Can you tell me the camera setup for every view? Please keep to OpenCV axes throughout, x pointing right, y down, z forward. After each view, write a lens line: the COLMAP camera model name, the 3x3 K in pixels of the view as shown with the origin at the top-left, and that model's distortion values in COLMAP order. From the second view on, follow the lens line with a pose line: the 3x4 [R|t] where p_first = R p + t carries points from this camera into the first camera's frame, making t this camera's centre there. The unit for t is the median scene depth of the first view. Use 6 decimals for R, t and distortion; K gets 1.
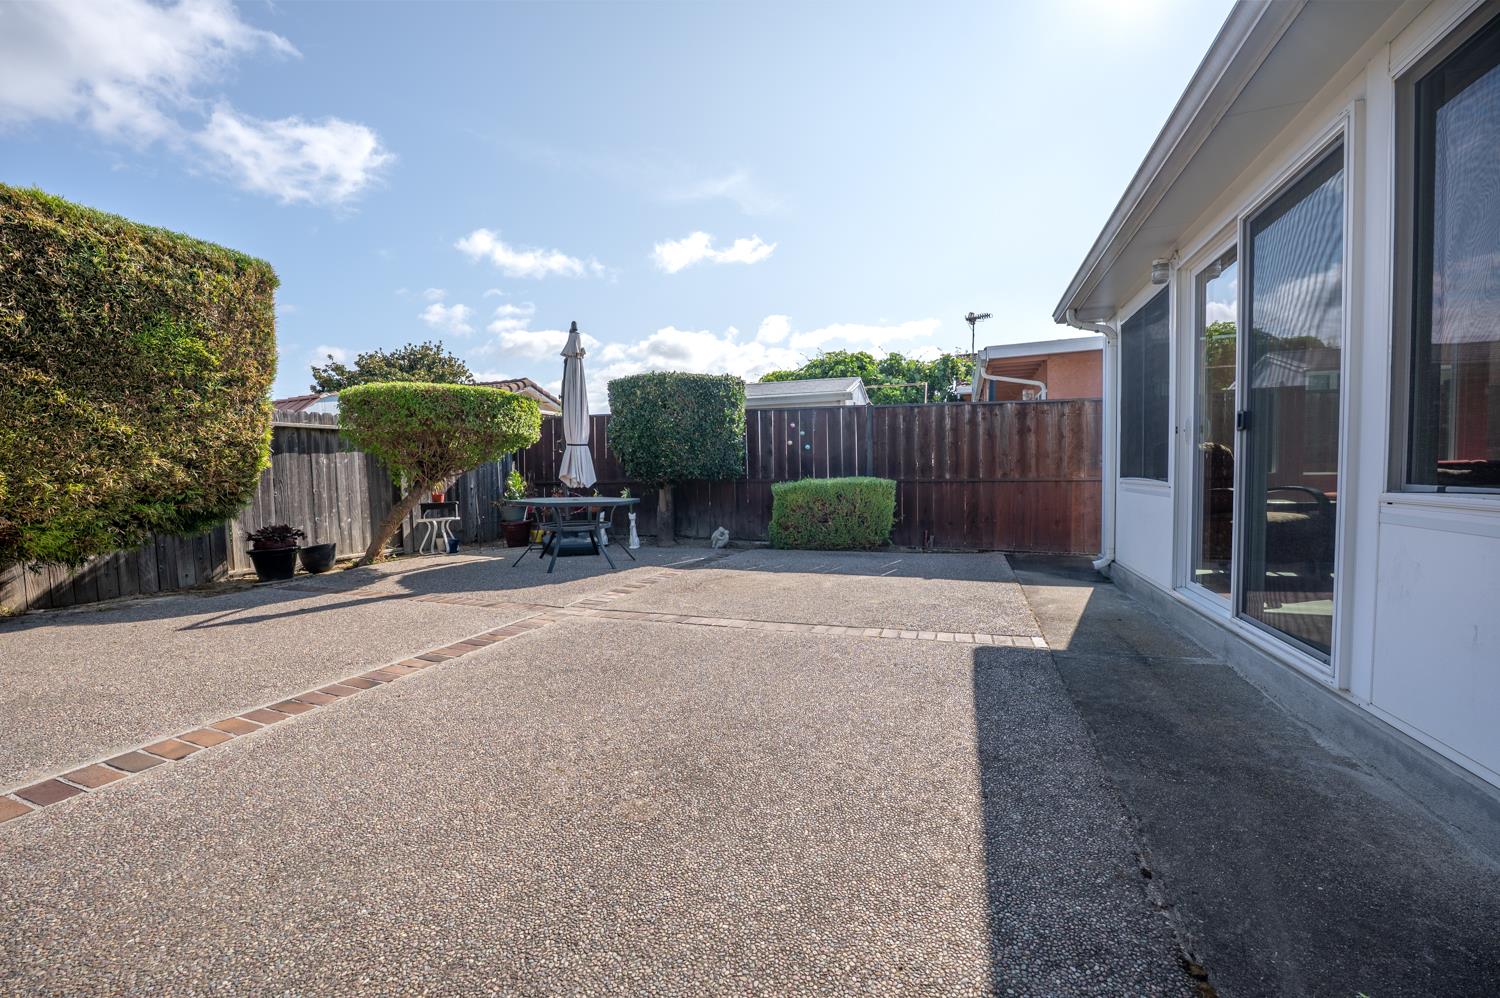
lens RADIAL K [[601.8, 0, 746.8], [0, 601.8, 501.8], [0, 0, 1]] dist [-0.021424, 0.001419]
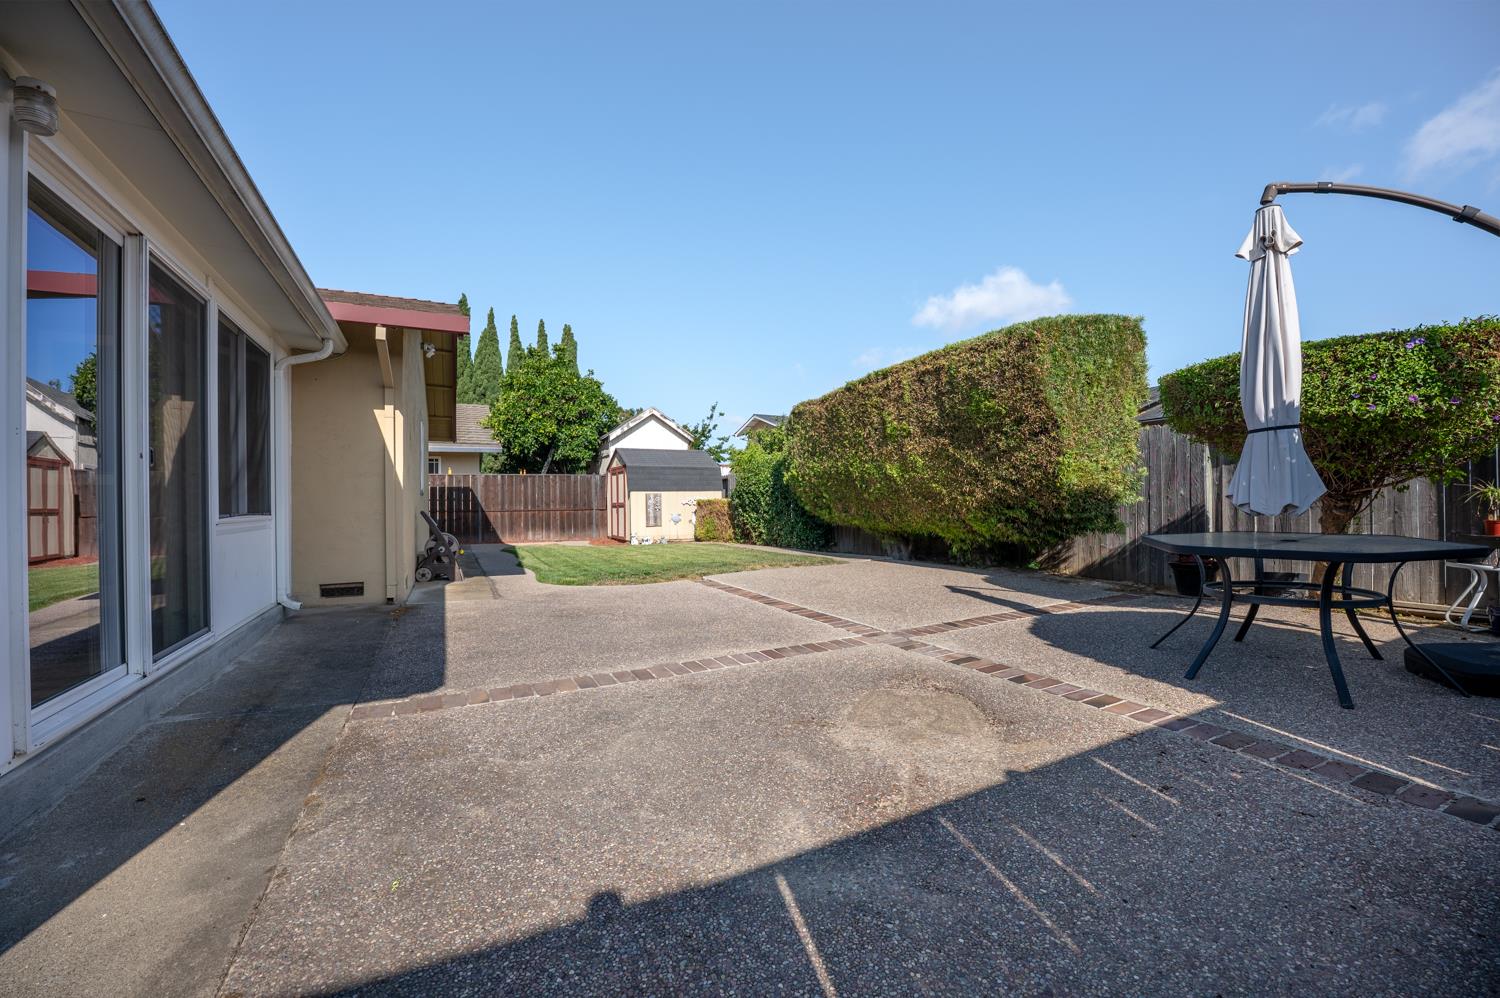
lens RADIAL K [[601.8, 0, 749.0], [0, 601.8, 498.1], [0, 0, 1]] dist [-0.021424, 0.001419]
pose [[-0.686038, 0.020986, -0.727263, 0.332710], [-0.011475, 0.999148, 0.039655, -0.046308], [0.727475, 0.035550, -0.685213, 0.909860]]
